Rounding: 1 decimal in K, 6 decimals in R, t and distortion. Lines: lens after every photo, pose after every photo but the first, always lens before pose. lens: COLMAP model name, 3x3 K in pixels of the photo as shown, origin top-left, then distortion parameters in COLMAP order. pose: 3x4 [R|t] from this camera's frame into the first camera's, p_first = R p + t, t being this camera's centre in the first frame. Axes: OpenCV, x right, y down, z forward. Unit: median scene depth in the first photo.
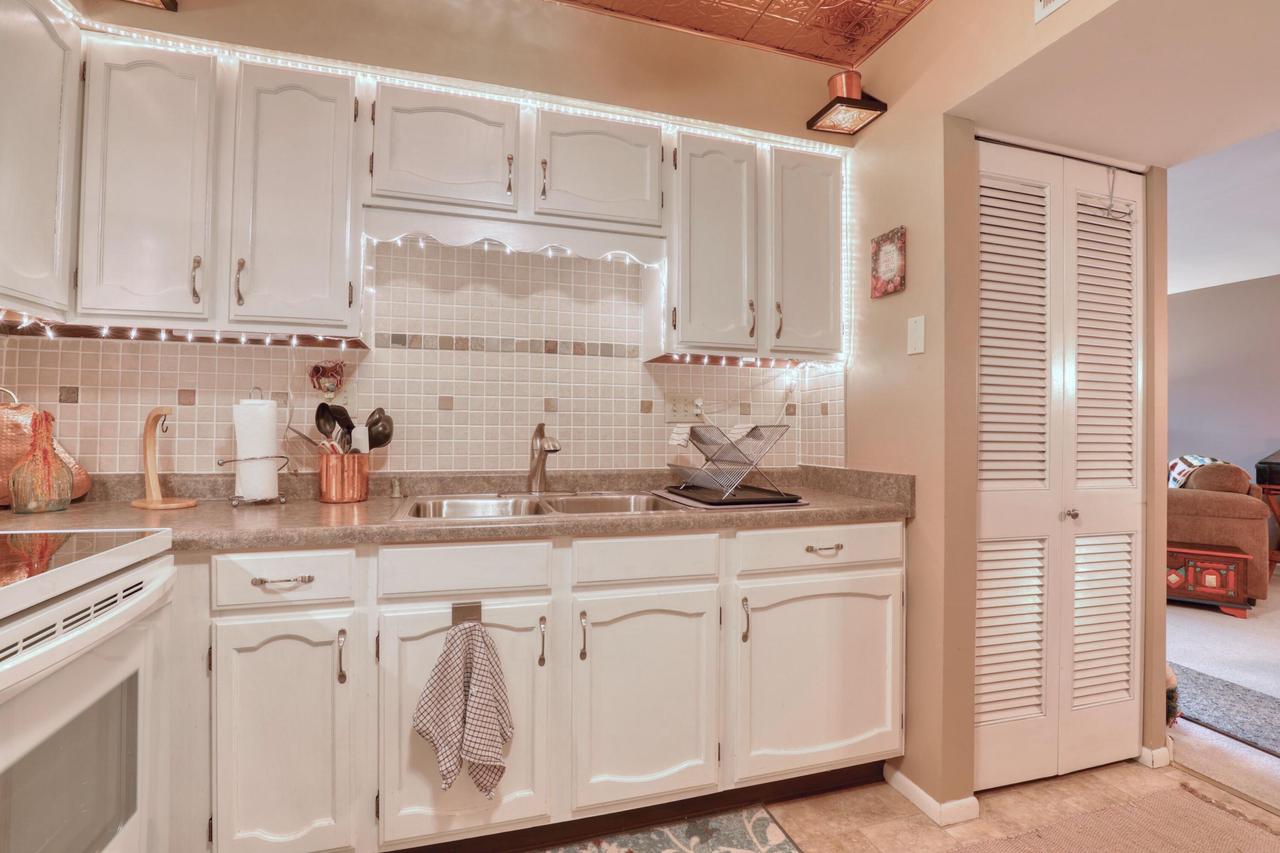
lens RADIAL K [[603.6, 0, 641.6], [0, 603.6, 421.7], [0, 0, 1]] dist [-0.028156, 0.000673]
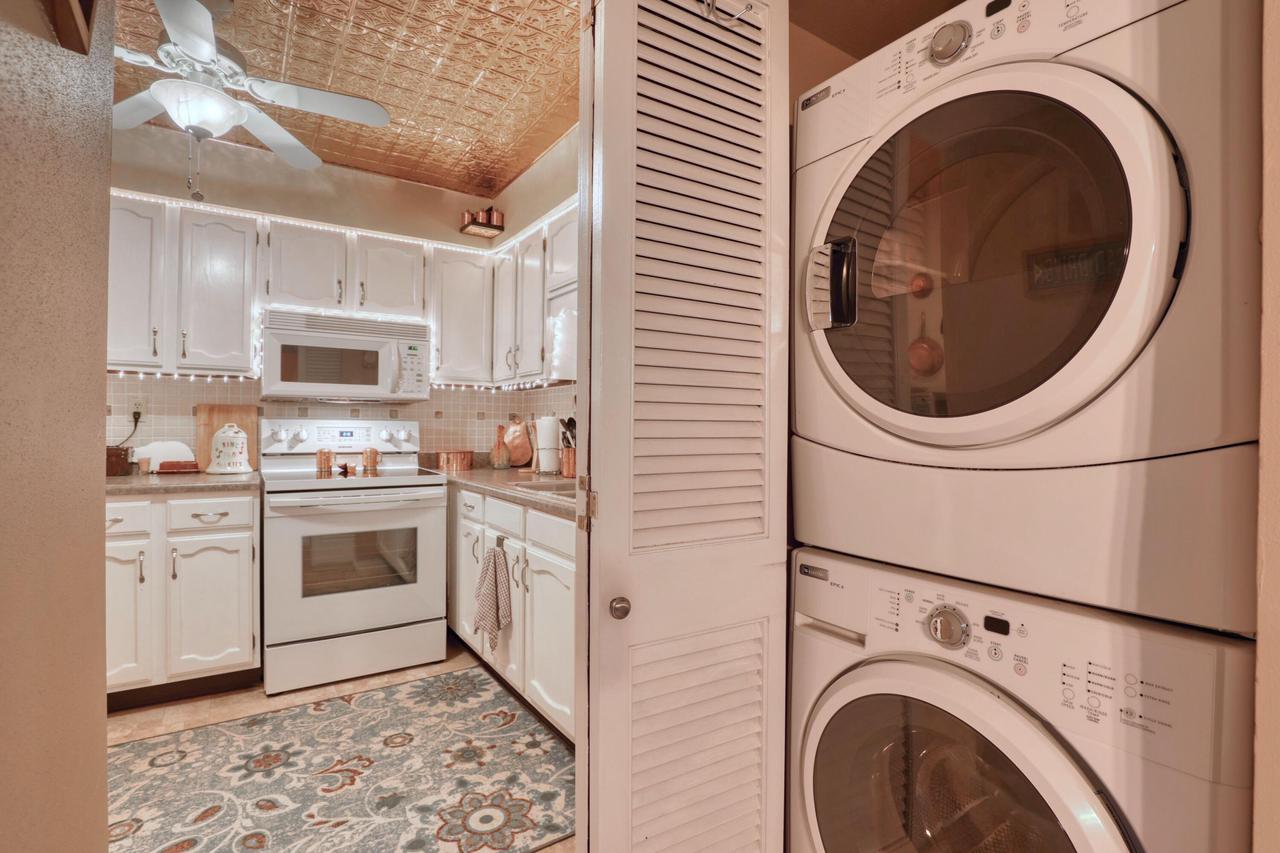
lens RADIAL K [[619.2, 0, 660.4], [0, 619.2, 426.6], [0, 0, 1]] dist [-0.027333, 0.000349]
pose [[0.297234, -0.009562, -0.954757, 1.246570], [0.005701, 0.999950, -0.008240, 0.010567], [0.954788, -0.002994, 0.297273, 0.760540]]
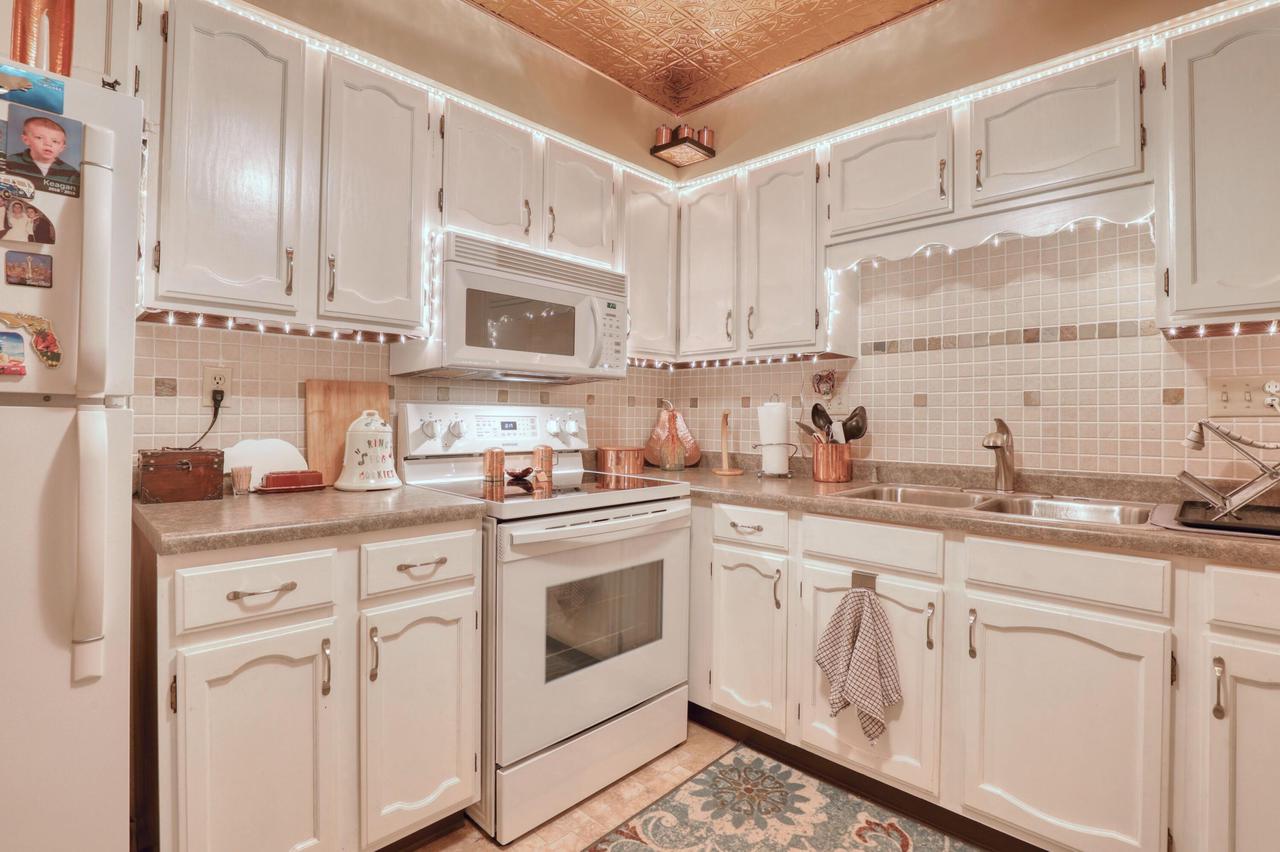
lens RADIAL K [[608.2, 0, 641.1], [0, 608.2, 416.8], [0, 0, 1]] dist [-0.025934, 0.001122]
pose [[0.477907, -0.006577, -0.878386, 0.452949], [0.006011, 0.999973, -0.004217, 0.000471], [0.878390, -0.003265, 0.477933, 0.044477]]
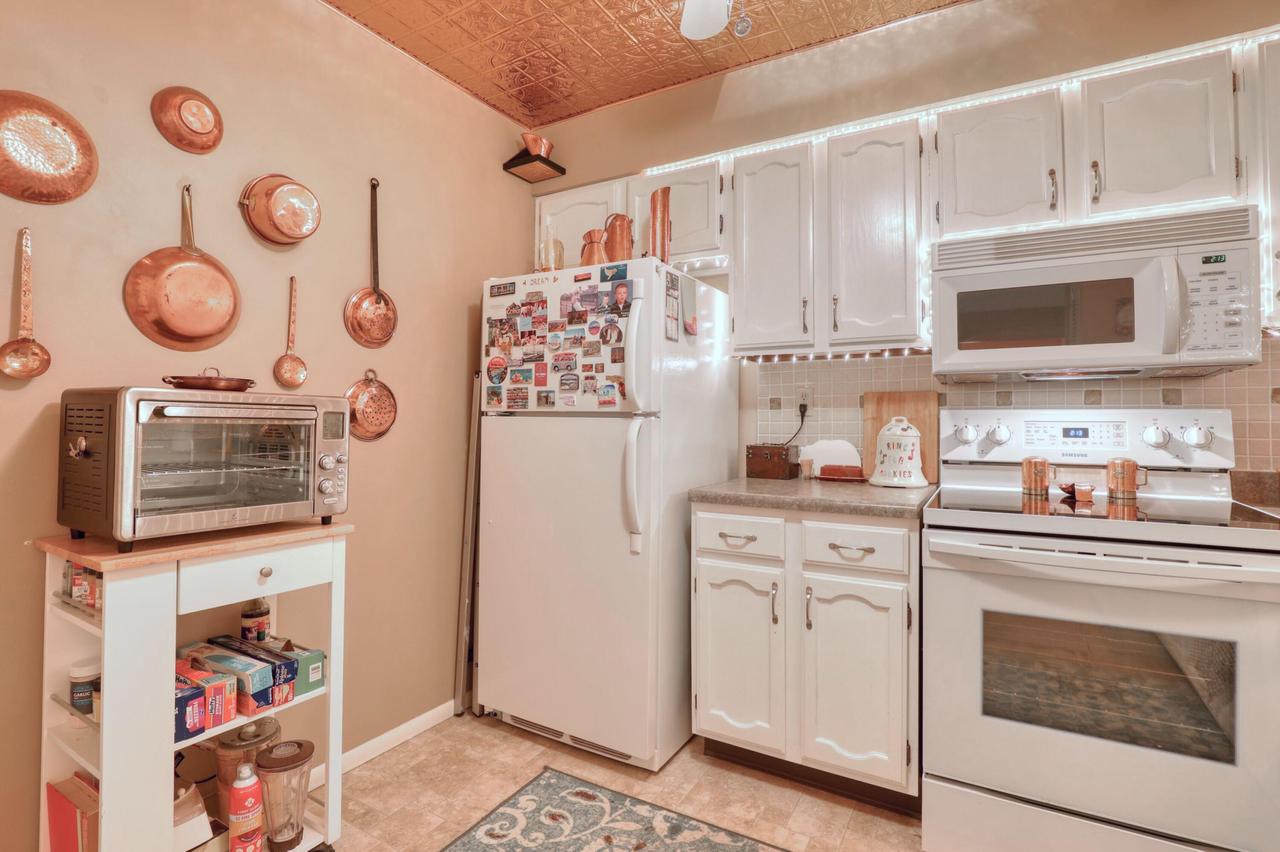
lens RADIAL K [[614.8, 0, 635.1], [0, 614.8, 411.0], [0, 0, 1]] dist [-0.024099, 0.001346]
pose [[-0.743061, -0.021552, -0.668876, 0.498388], [-0.002152, 0.999553, -0.029816, 0.007534], [0.669220, -0.020716, -0.742776, 0.685187]]
